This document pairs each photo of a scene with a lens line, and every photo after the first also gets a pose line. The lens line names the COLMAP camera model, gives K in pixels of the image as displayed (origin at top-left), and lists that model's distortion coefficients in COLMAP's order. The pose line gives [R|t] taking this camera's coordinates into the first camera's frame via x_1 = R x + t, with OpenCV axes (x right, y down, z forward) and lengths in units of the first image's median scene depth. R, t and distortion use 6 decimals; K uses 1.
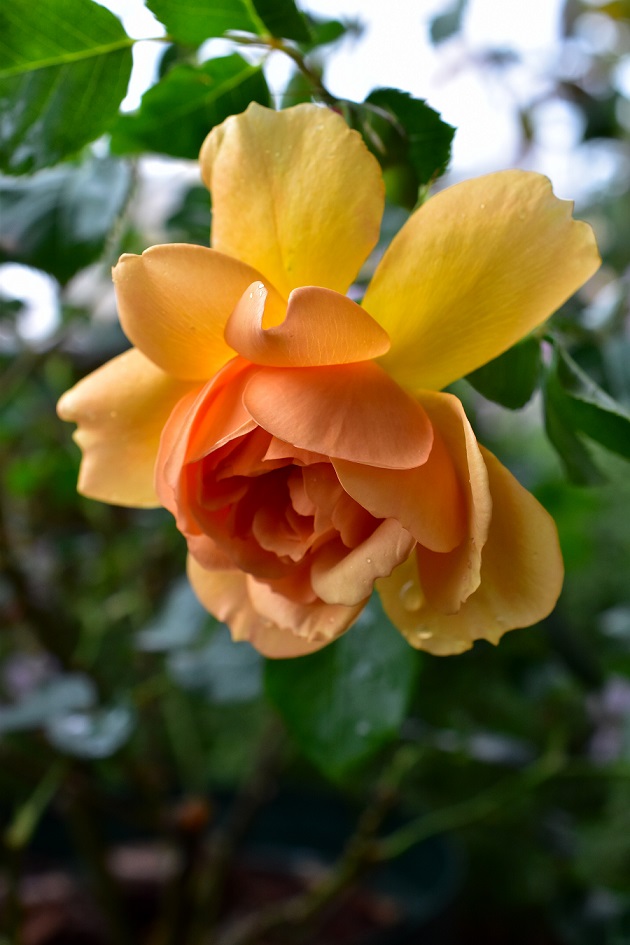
lens RADIAL K [[1688.9, 0, 315.0], [0, 1688.9, 472.5], [0, 0, 1]] dist [0.014932, -0.057221]
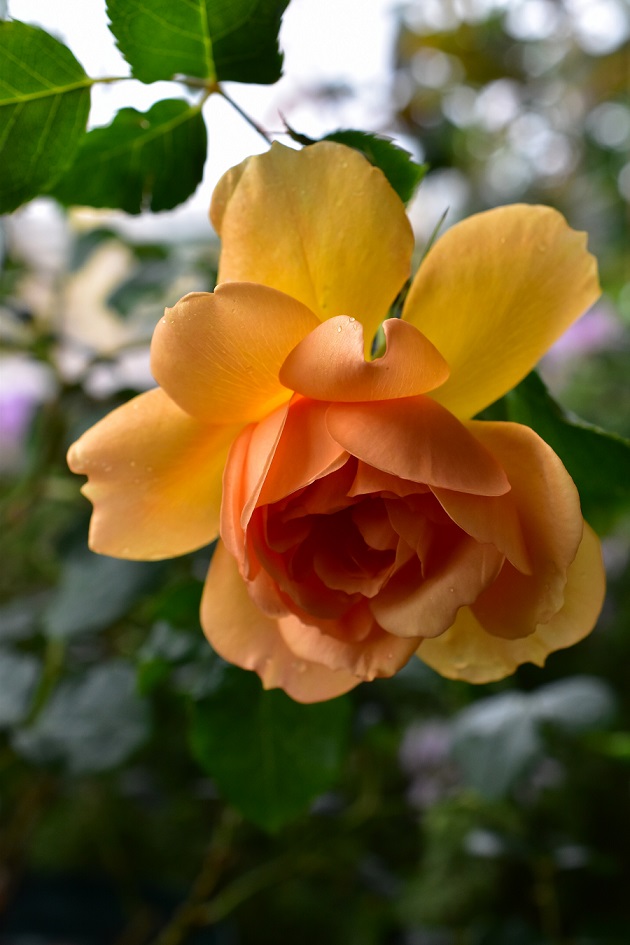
lens RADIAL K [[1688.9, 0, 315.0], [0, 1688.9, 472.5], [0, 0, 1]] dist [0.014932, -0.057221]
pose [[0.956360, -0.054766, 0.287011, -0.311379], [0.067433, 0.997130, -0.034429, 0.011049], [-0.284302, 0.052280, 0.957308, 0.055260]]
